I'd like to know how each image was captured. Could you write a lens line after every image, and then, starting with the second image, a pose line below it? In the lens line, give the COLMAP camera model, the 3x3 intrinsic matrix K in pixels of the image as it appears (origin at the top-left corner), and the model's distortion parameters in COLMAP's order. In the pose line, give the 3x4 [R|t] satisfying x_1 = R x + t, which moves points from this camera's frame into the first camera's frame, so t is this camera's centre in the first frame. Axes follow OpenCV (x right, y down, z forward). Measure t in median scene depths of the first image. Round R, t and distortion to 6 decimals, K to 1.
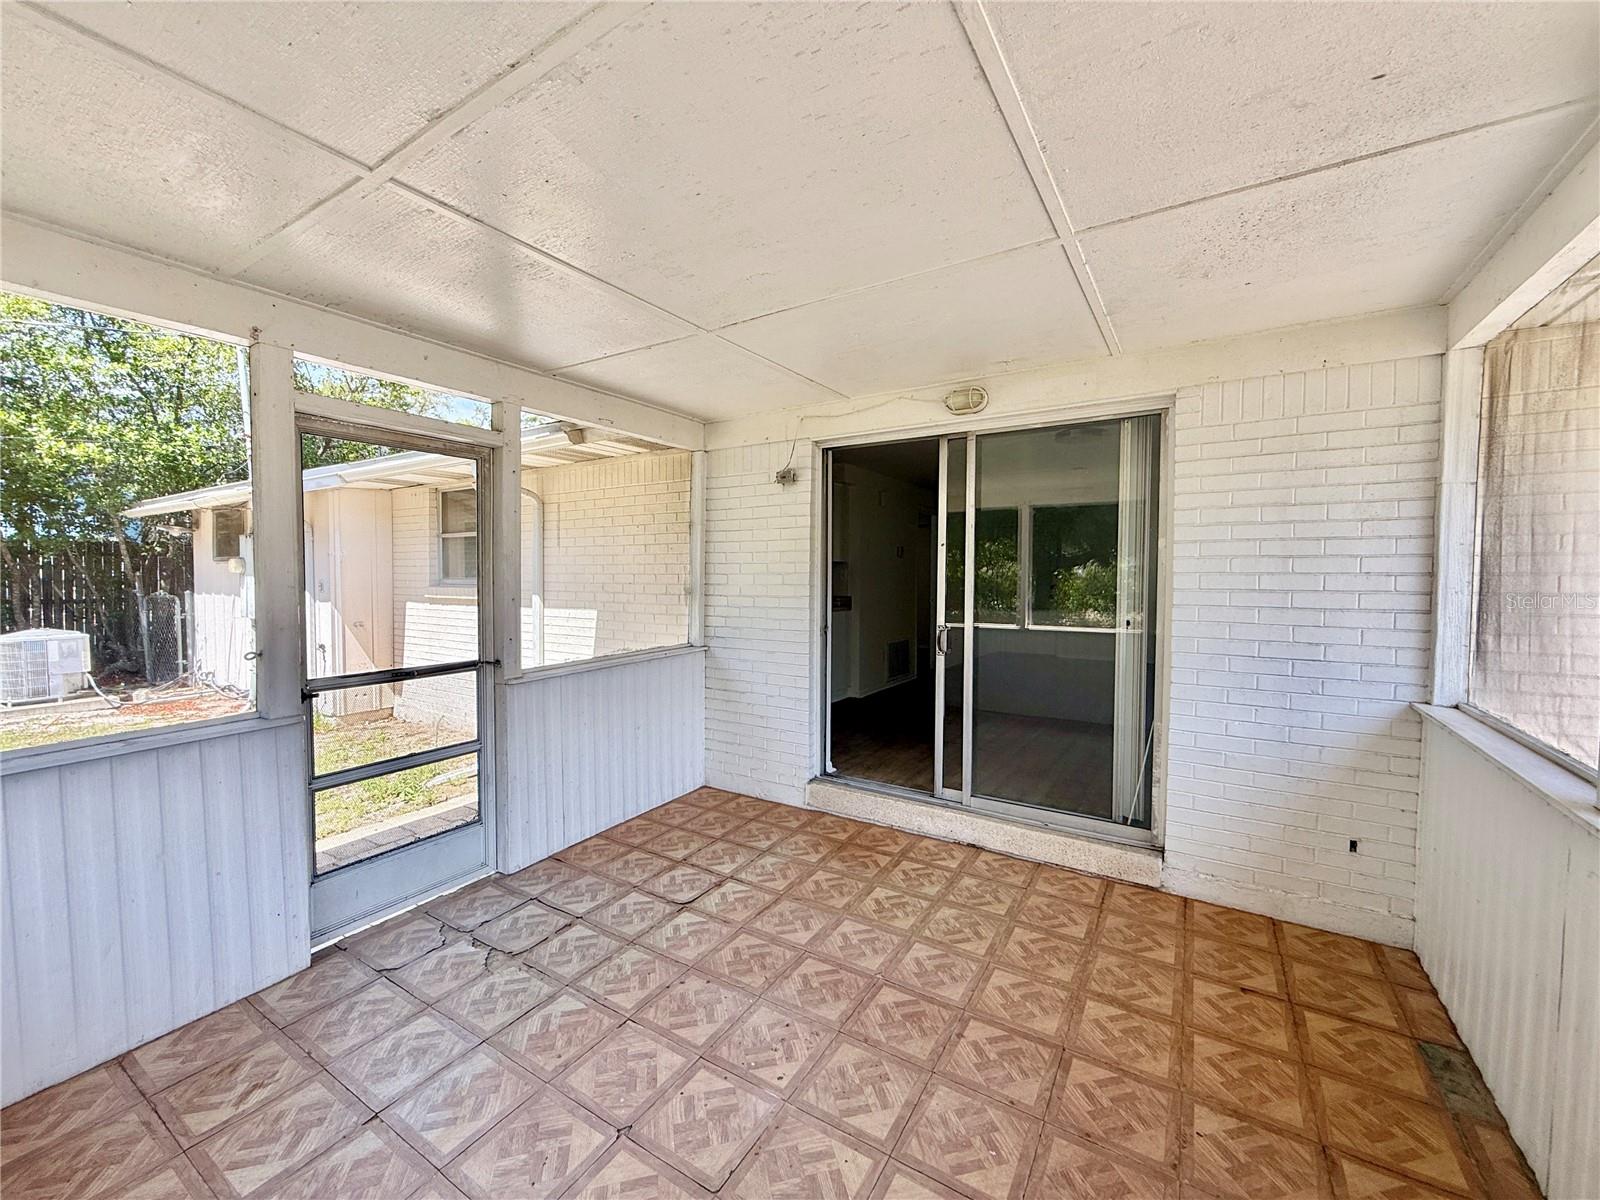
lens RADIAL K [[638.9, 0, 798.5], [0, 638.9, 599.0], [0, 0, 1]] dist [0.000625, 0.000321]
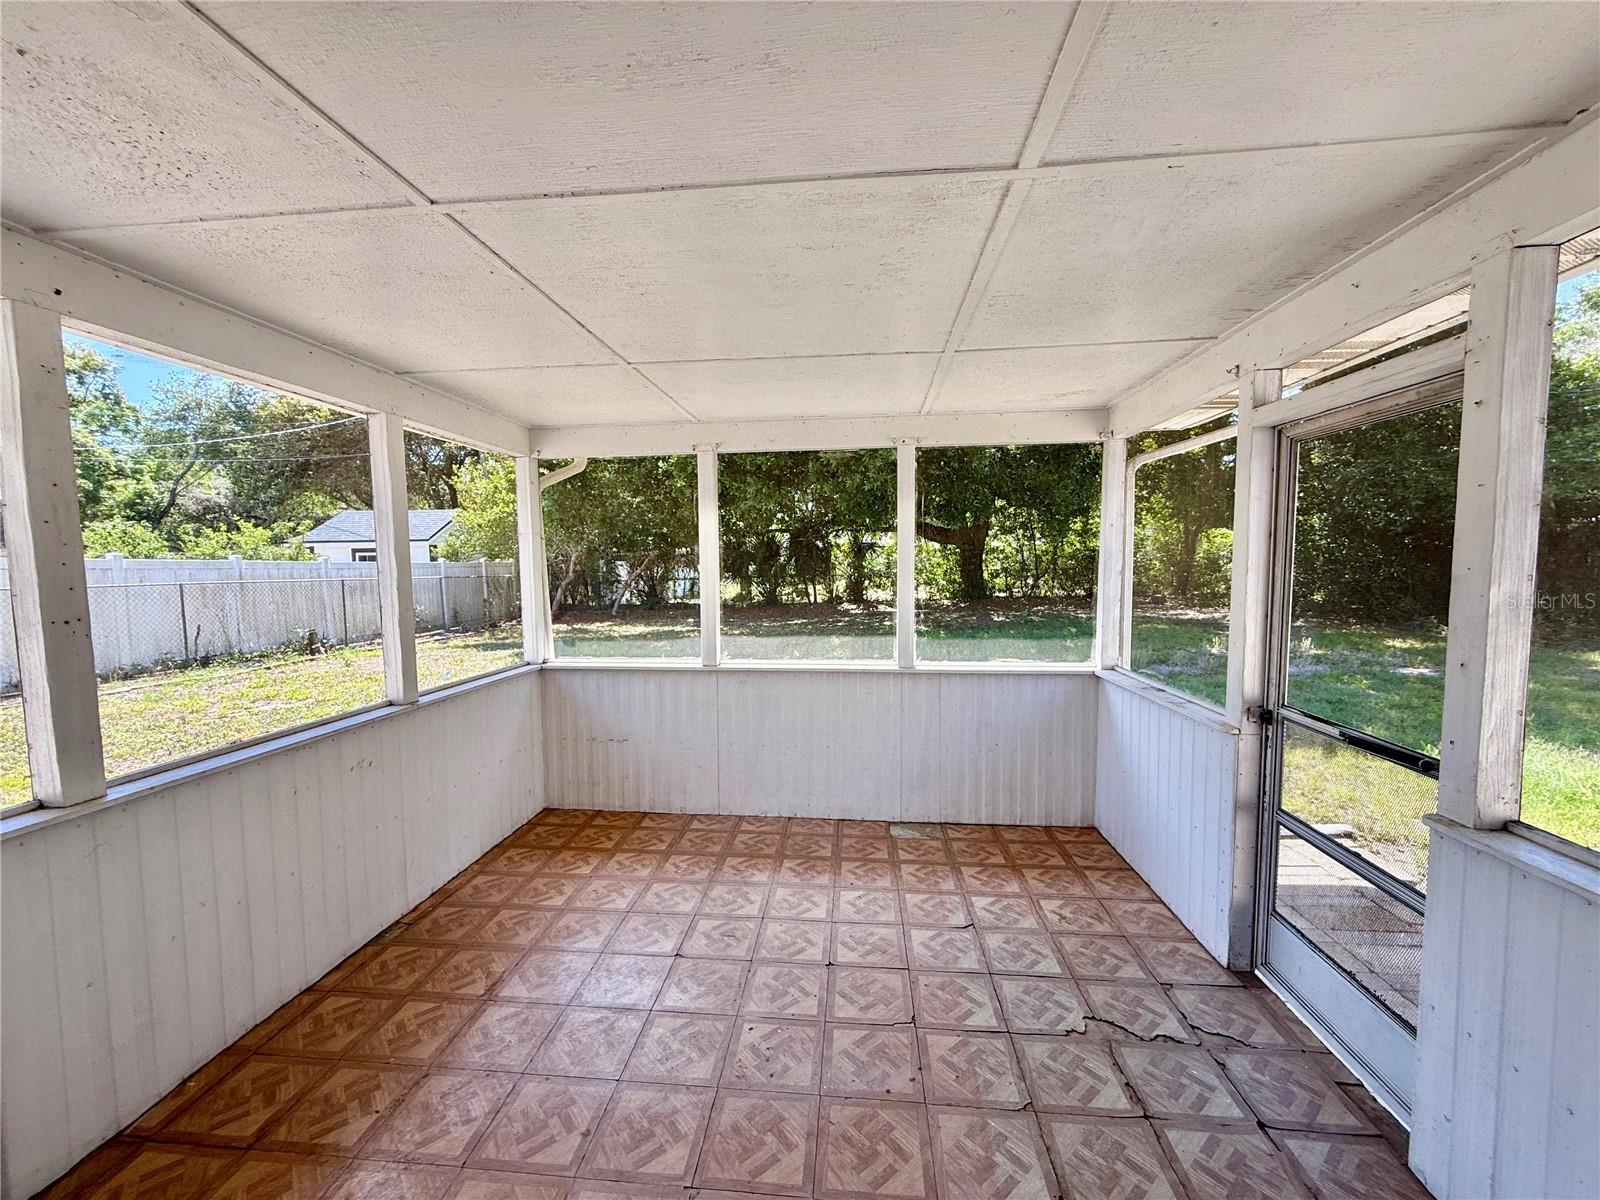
lens RADIAL K [[638.9, 0, 798.5], [0, 638.9, 599.0], [0, 0, 1]] dist [0.000625, 0.000321]
pose [[-0.894320, 0.039003, -0.445725, 0.331654], [-0.009596, 0.994292, 0.106260, -0.140791], [0.447325, 0.099308, -0.888841, 1.719462]]
